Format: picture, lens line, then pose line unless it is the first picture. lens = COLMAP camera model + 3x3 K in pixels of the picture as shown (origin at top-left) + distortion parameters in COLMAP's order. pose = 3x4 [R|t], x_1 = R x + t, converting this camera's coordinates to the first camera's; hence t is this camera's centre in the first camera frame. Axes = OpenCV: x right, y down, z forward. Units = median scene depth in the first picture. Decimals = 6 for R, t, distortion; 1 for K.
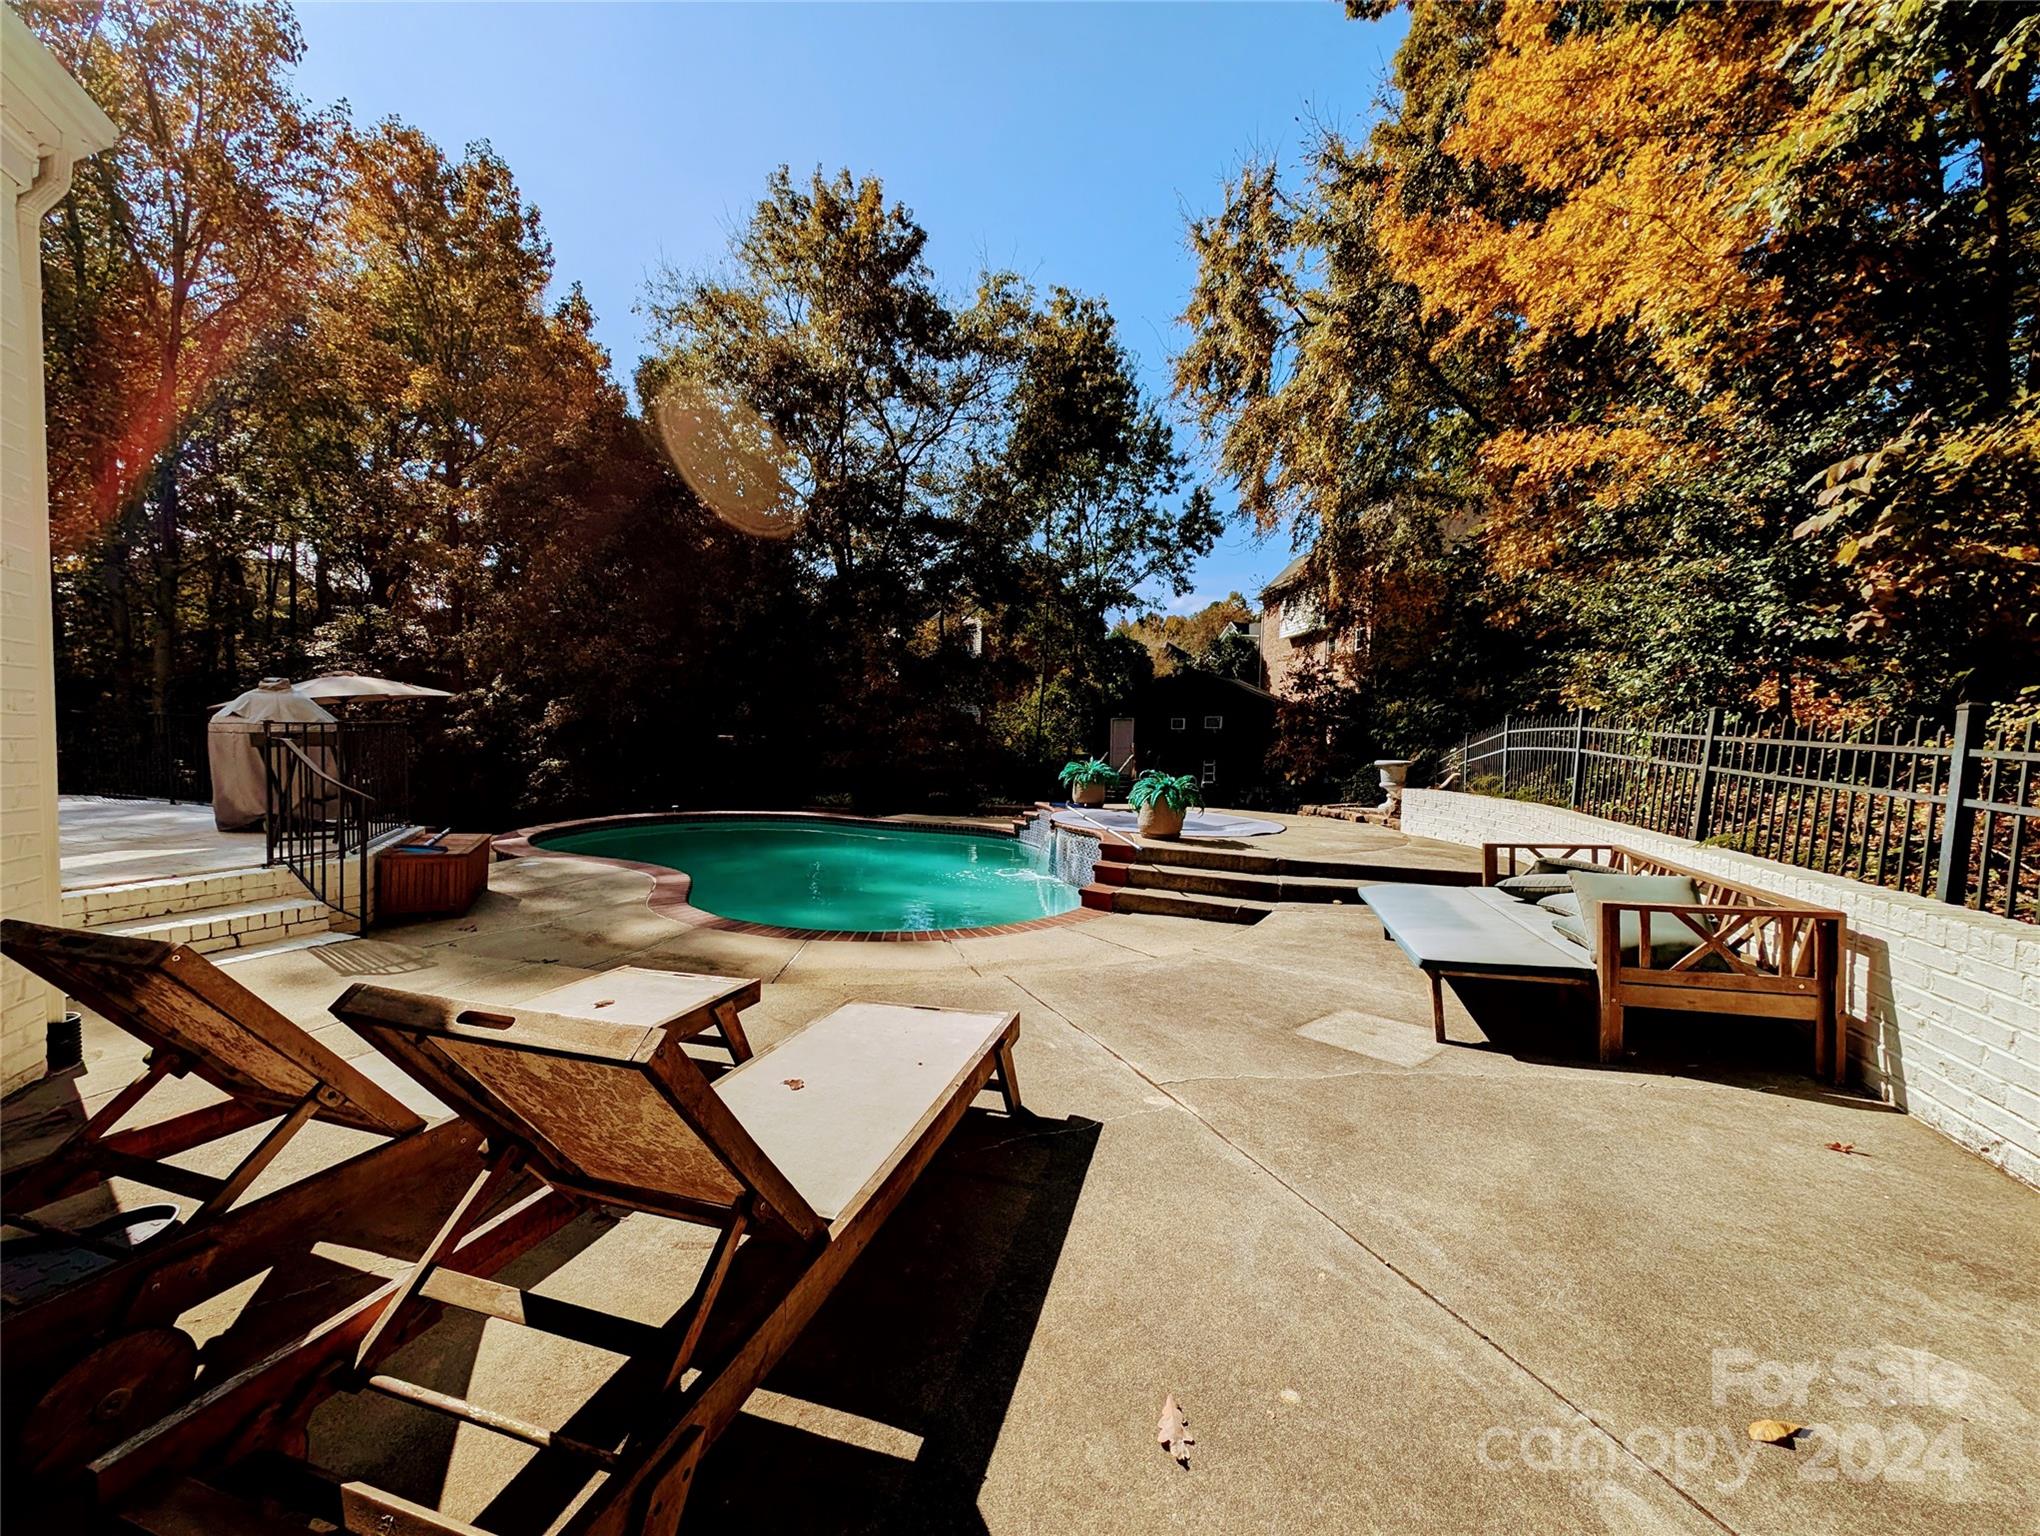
lens RADIAL K [[768.7, 0, 1026.7], [0, 768.7, 772.7], [0, 0, 1]] dist [0.002889, -0.001410]
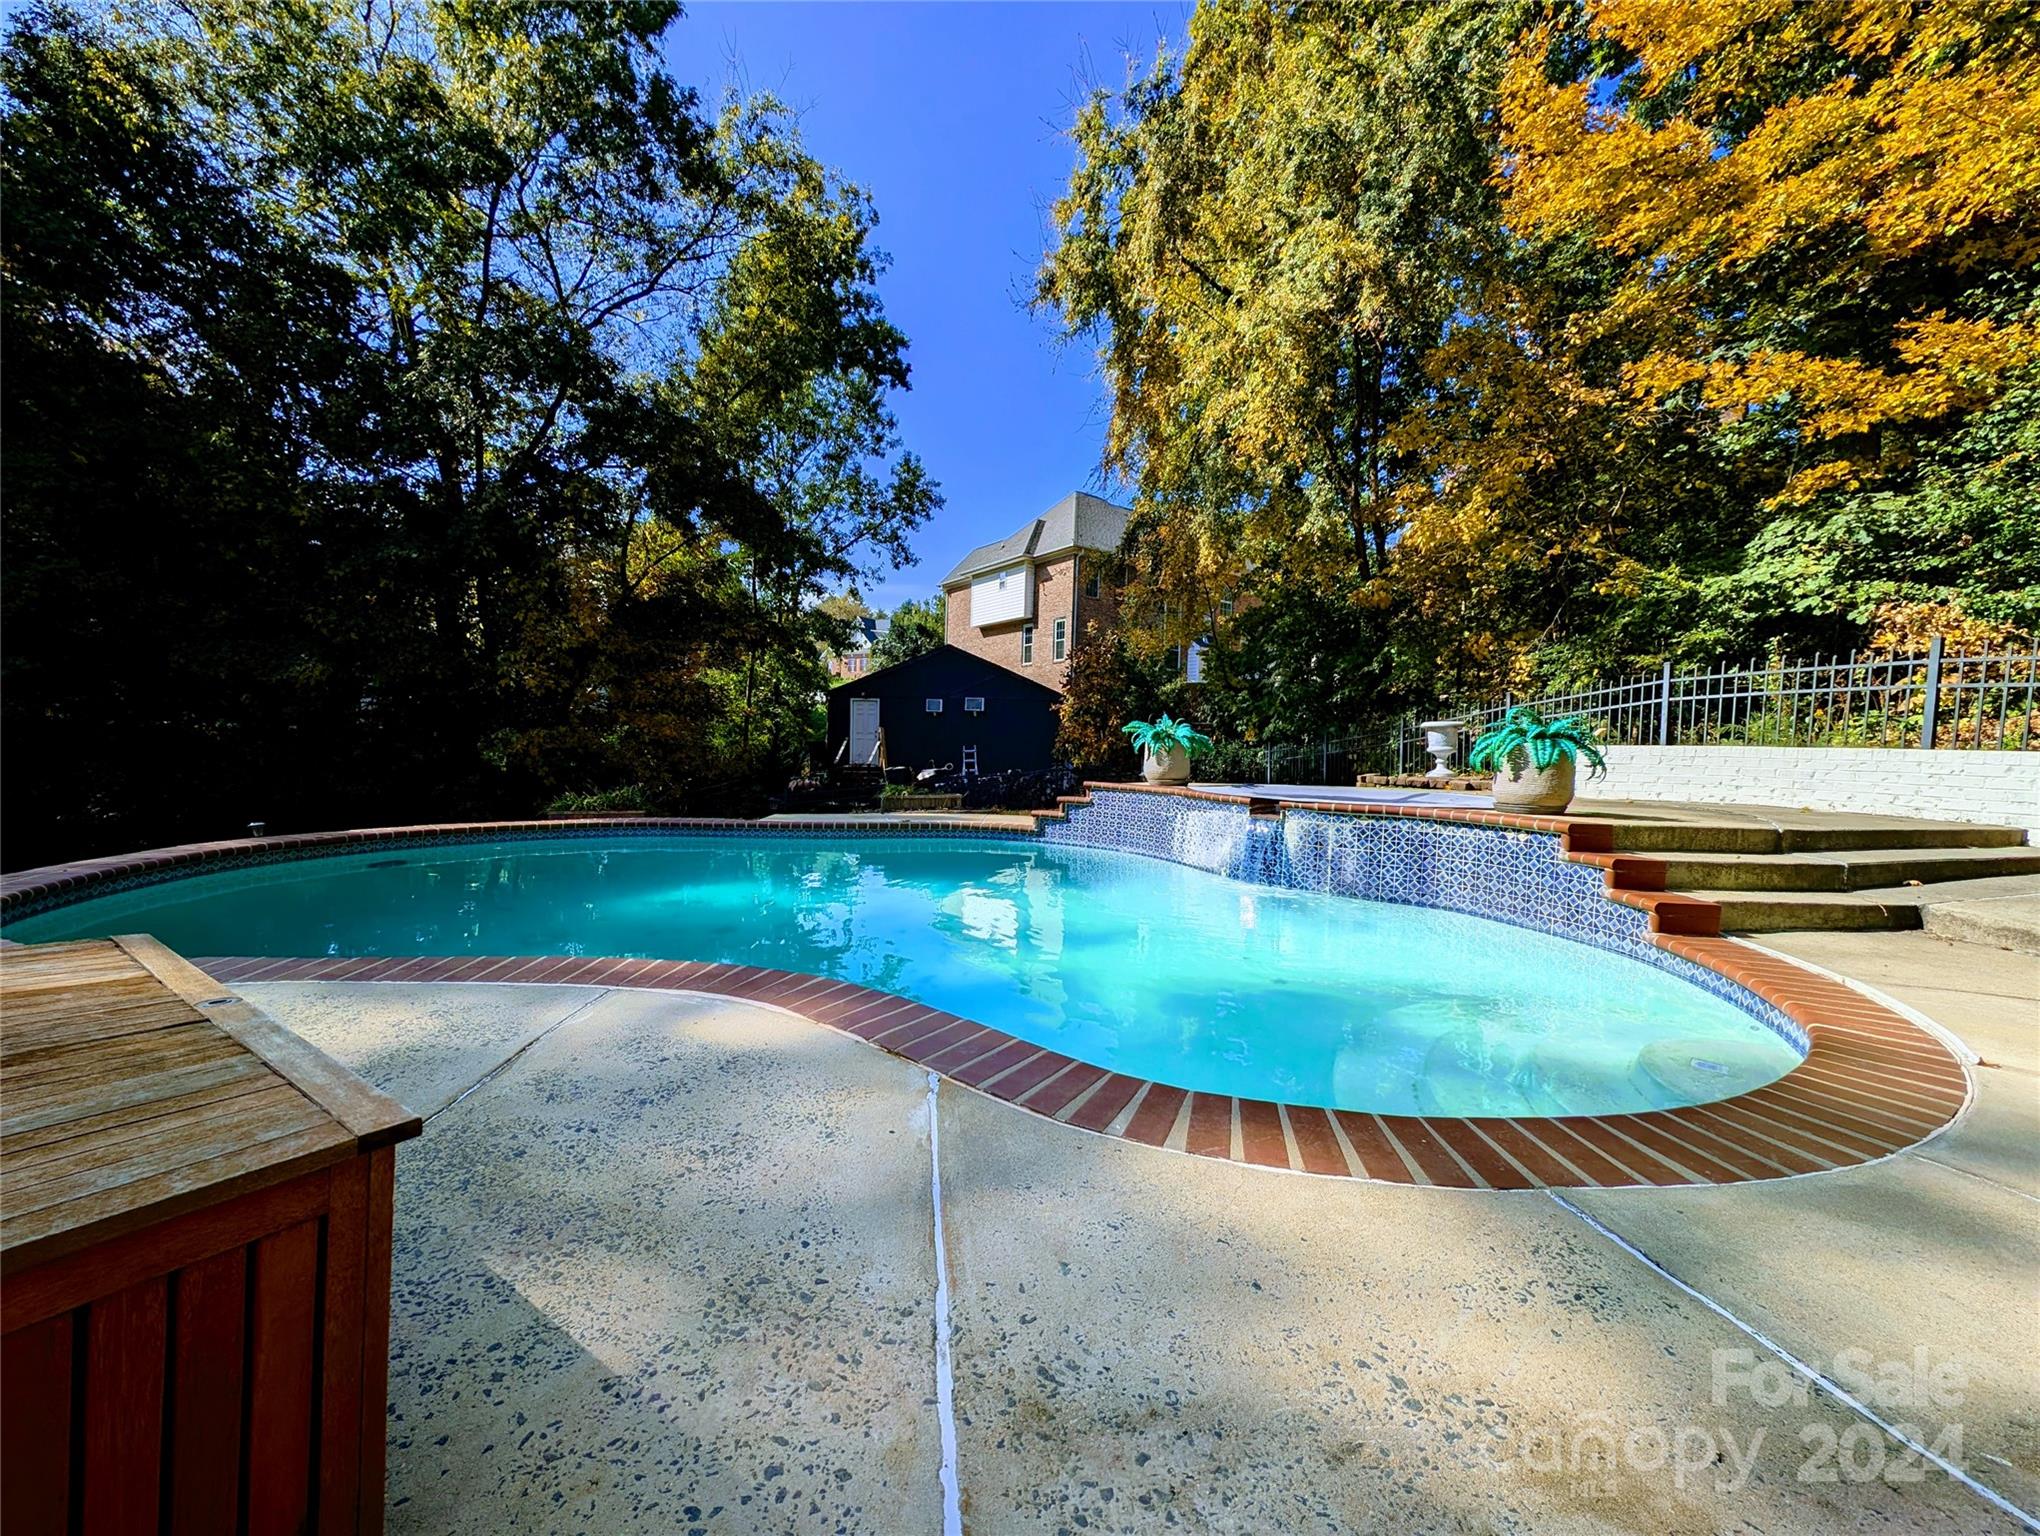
lens RADIAL K [[768.7, 0, 1018.5], [0, 768.7, 767.7], [0, 0, 1]] dist [0.002889, -0.001410]
pose [[0.874903, -0.019659, 0.483899, -0.152982], [0.022775, 0.999740, -0.000562, 0.010538], [-0.483762, 0.011513, 0.875124, 0.183162]]
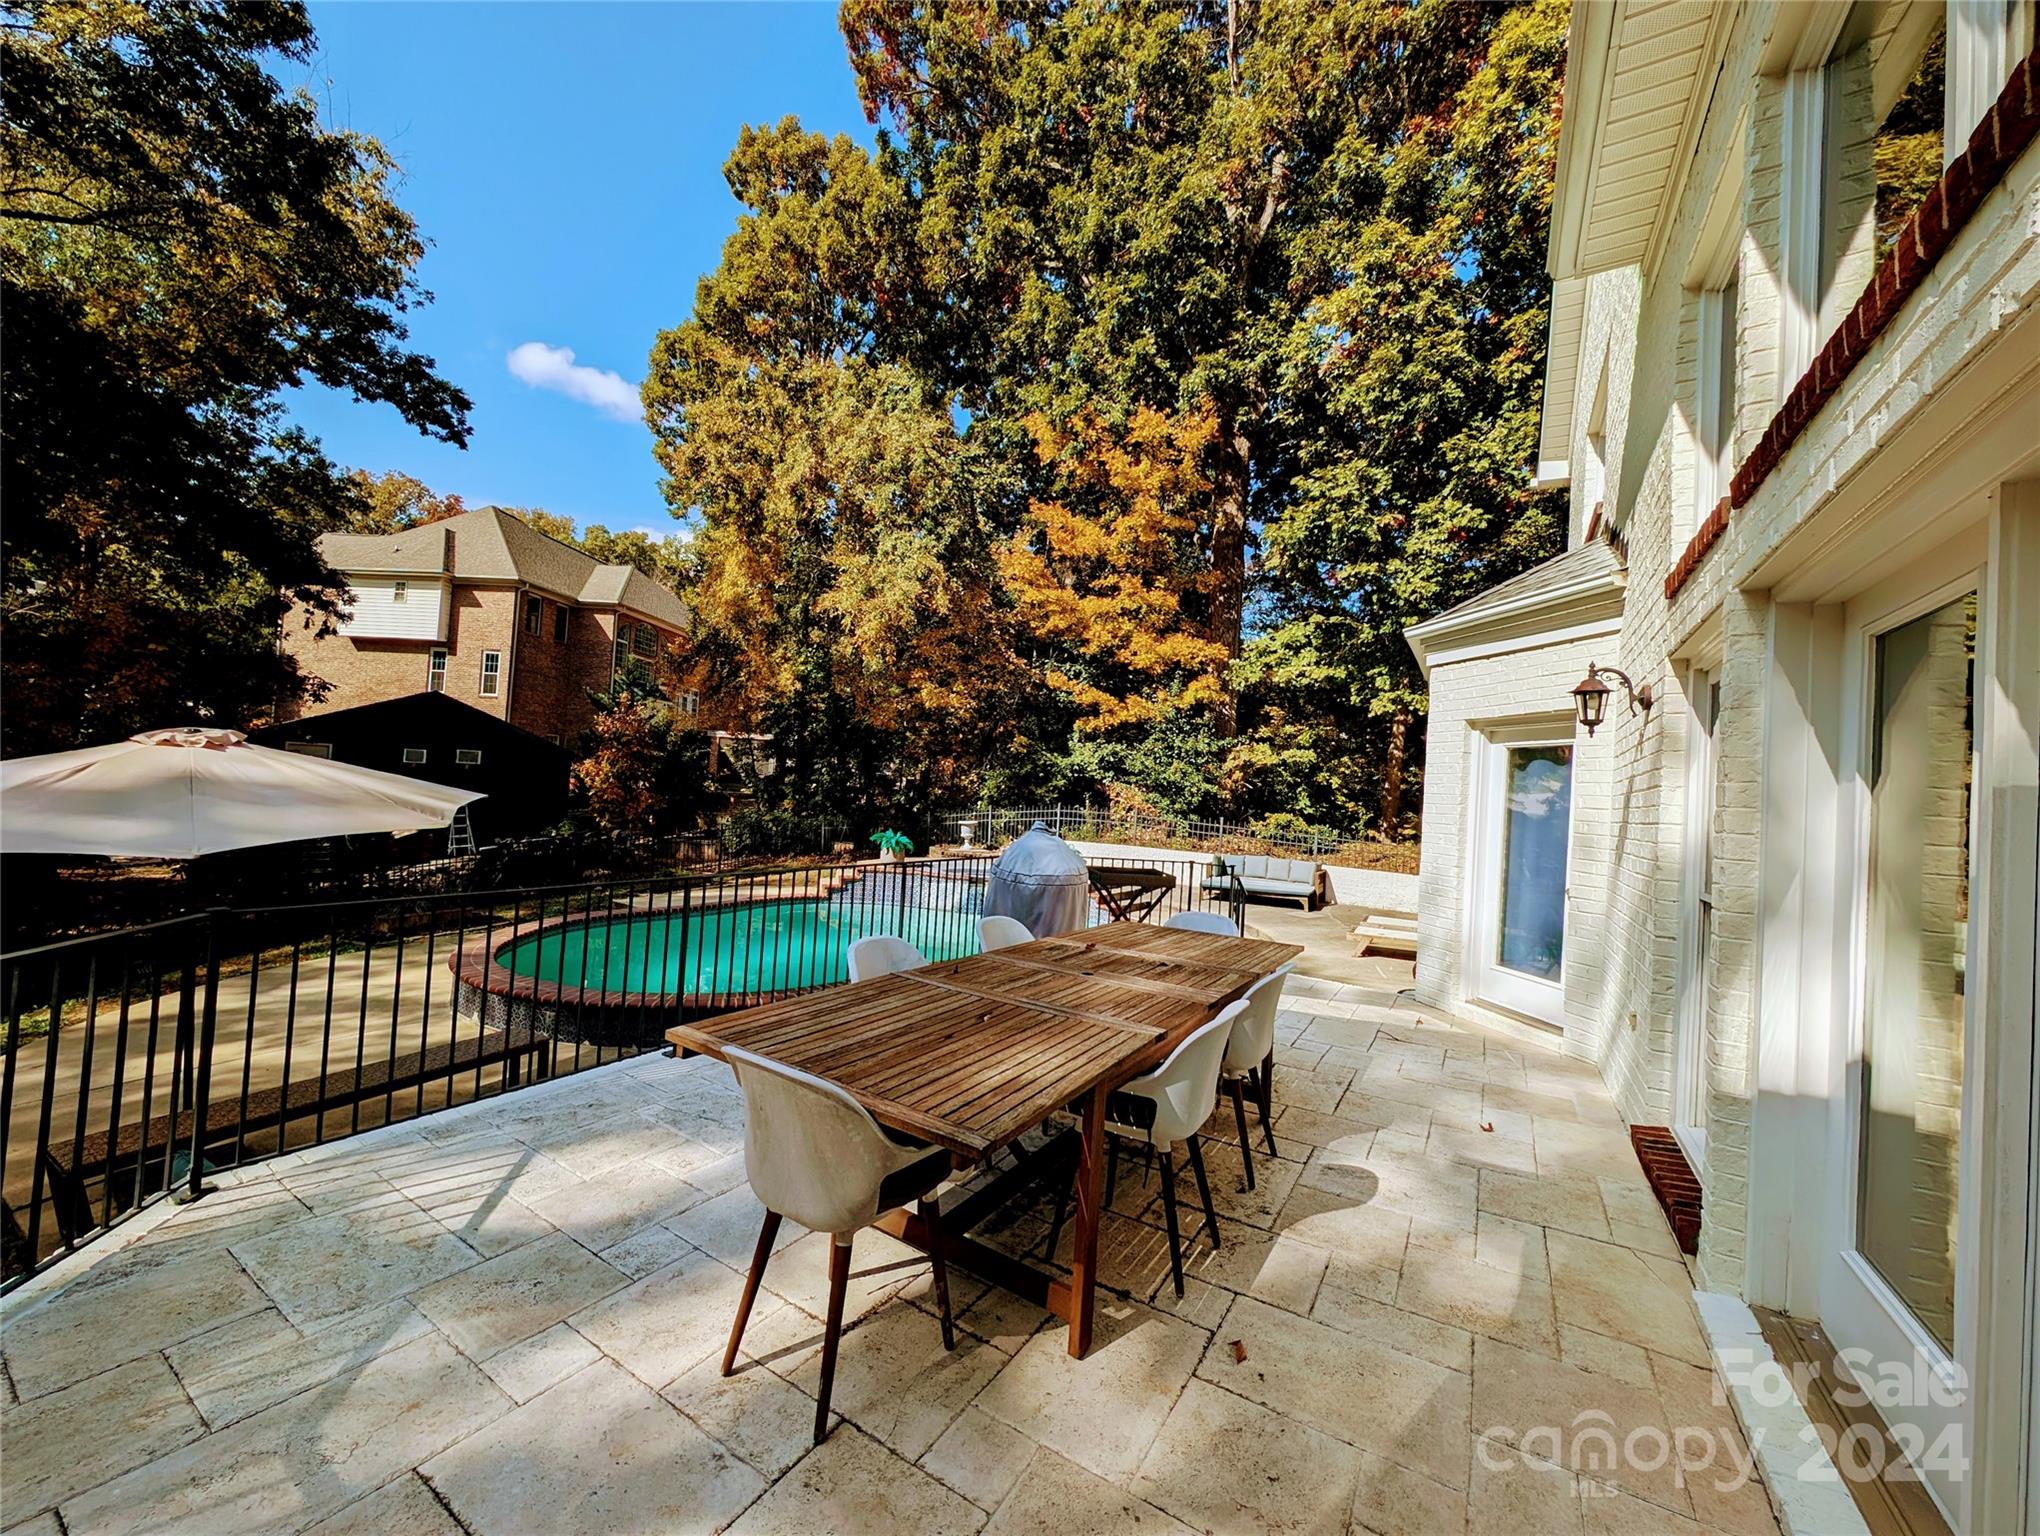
lens RADIAL K [[768.7, 0, 1025.2], [0, 768.7, 770.3], [0, 0, 1]] dist [0.002889, -0.001410]
pose [[0.221973, 0.014347, 0.974947, -0.470241], [-0.003658, 0.999897, -0.013881, -0.041131], [-0.975046, -0.000485, 0.222003, 0.193226]]
